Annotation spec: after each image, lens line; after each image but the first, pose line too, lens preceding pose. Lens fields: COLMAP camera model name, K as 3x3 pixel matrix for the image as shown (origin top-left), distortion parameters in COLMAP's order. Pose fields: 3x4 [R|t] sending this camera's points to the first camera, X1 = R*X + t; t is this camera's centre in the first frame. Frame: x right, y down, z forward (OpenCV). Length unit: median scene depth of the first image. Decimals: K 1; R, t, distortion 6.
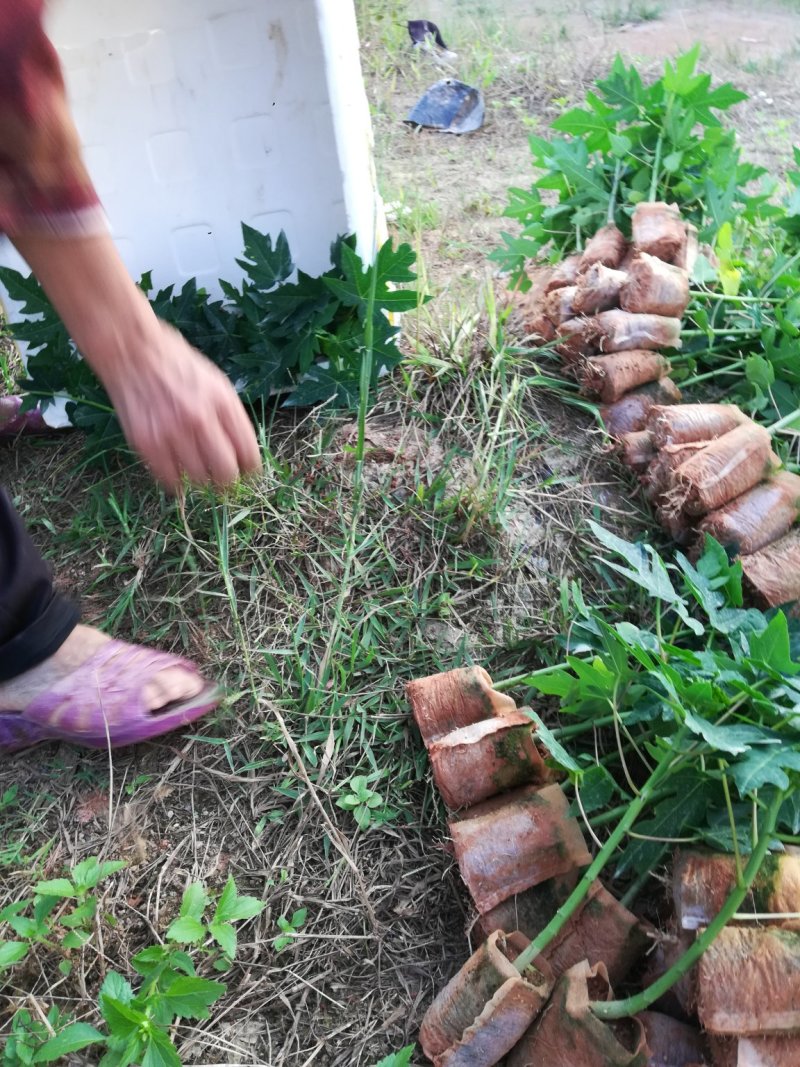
lens RADIAL K [[768.8, 0, 400.0], [0, 768.8, 533.5], [0, 0, 1]] dist [0.005701, -0.043550]
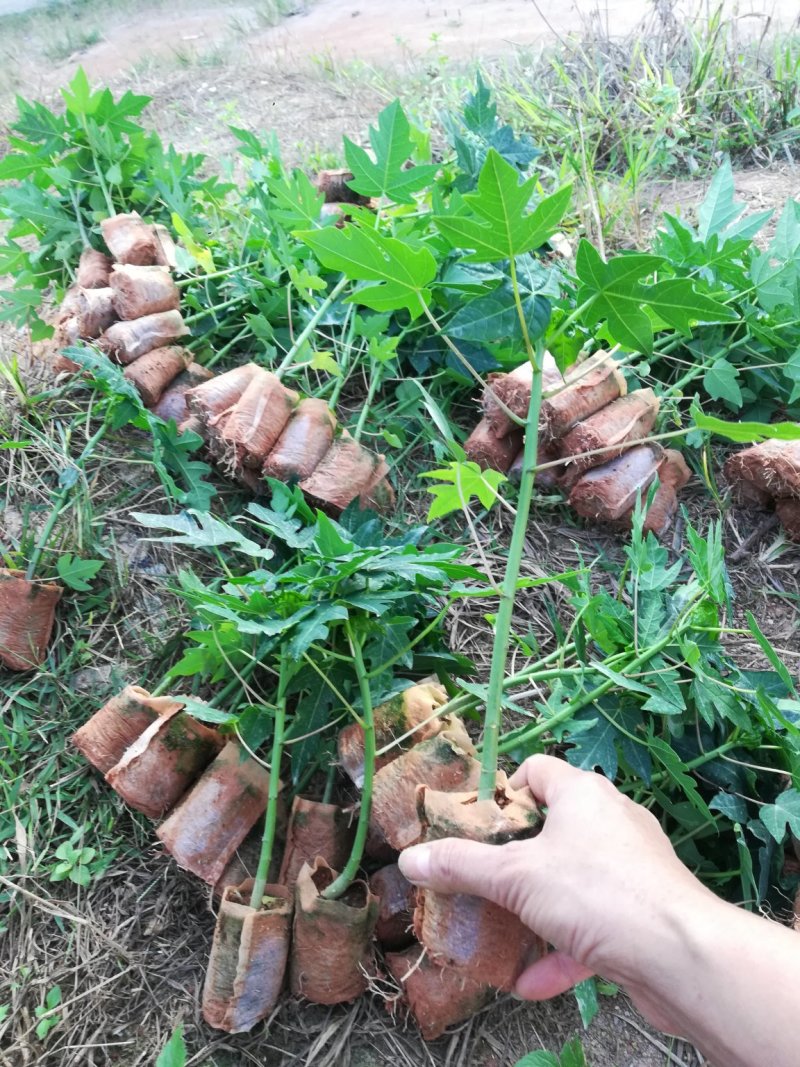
lens RADIAL K [[768.8, 0, 400.0], [0, 768.8, 533.5], [0, 0, 1]] dist [0.005701, -0.043550]
pose [[0.822521, -0.450563, 0.347062, 0.120189], [0.455312, 0.887343, 0.072896, 0.072315], [-0.340807, 0.098063, 0.935005, -0.095525]]
